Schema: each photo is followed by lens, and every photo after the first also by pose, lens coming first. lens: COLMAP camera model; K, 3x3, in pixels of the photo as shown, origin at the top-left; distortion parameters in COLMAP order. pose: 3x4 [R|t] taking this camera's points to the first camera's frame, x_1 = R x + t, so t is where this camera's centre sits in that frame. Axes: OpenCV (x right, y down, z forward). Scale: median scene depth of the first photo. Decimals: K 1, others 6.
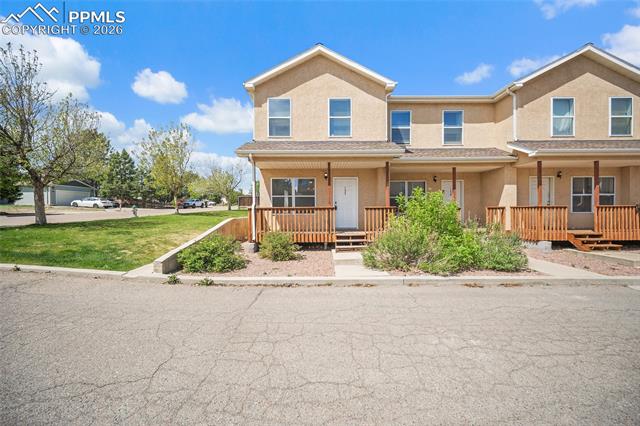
lens RADIAL K [[240.9, 0, 320.2], [0, 240.9, 209.6], [0, 0, 1]] dist [0.000954, 0.000035]
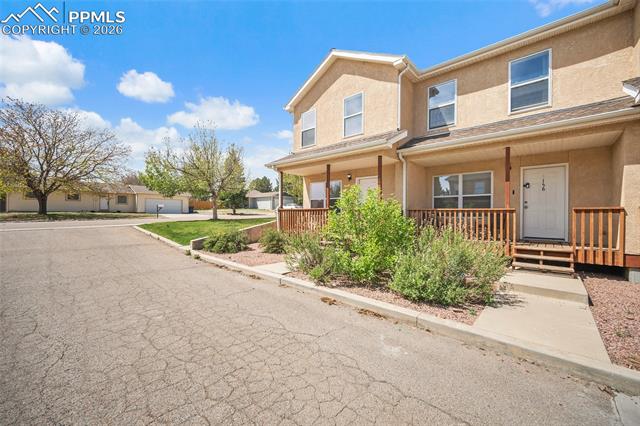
lens RADIAL K [[256.2, 0, 319.6], [0, 256.2, 208.3], [0, 0, 1]] dist [0.000515, -0.000132]
pose [[0.746982, -0.003614, -0.664834, 0.585358], [-0.004310, 0.999938, -0.010278, -0.003314], [0.664830, 0.010543, 0.746920, 0.139606]]
